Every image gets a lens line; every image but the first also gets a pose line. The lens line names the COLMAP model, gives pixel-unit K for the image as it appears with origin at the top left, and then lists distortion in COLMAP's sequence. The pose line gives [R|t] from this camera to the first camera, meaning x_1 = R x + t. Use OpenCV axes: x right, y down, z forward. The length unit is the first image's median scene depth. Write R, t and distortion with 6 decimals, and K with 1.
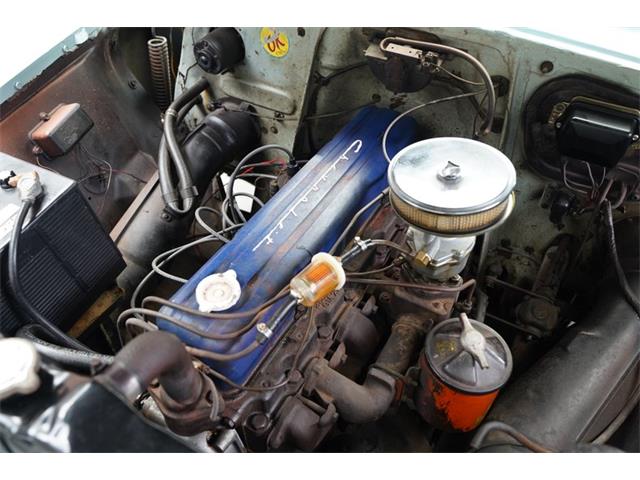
lens RADIAL K [[519.4, 0, 320.0], [0, 519.4, 240.0], [0, 0, 1]] dist [0.013672, 0.011948]
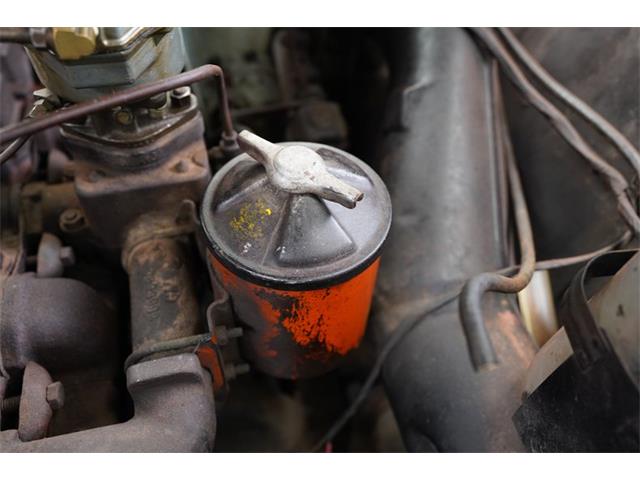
lens RADIAL K [[519.4, 0, 320.0], [0, 519.4, 240.0], [0, 0, 1]] dist [0.013672, 0.011948]
pose [[0.716458, -0.535333, 0.447333, 0.075888], [0.486103, 0.843011, 0.230297, 0.139356], [-0.500392, 0.052452, 0.864209, 0.564045]]
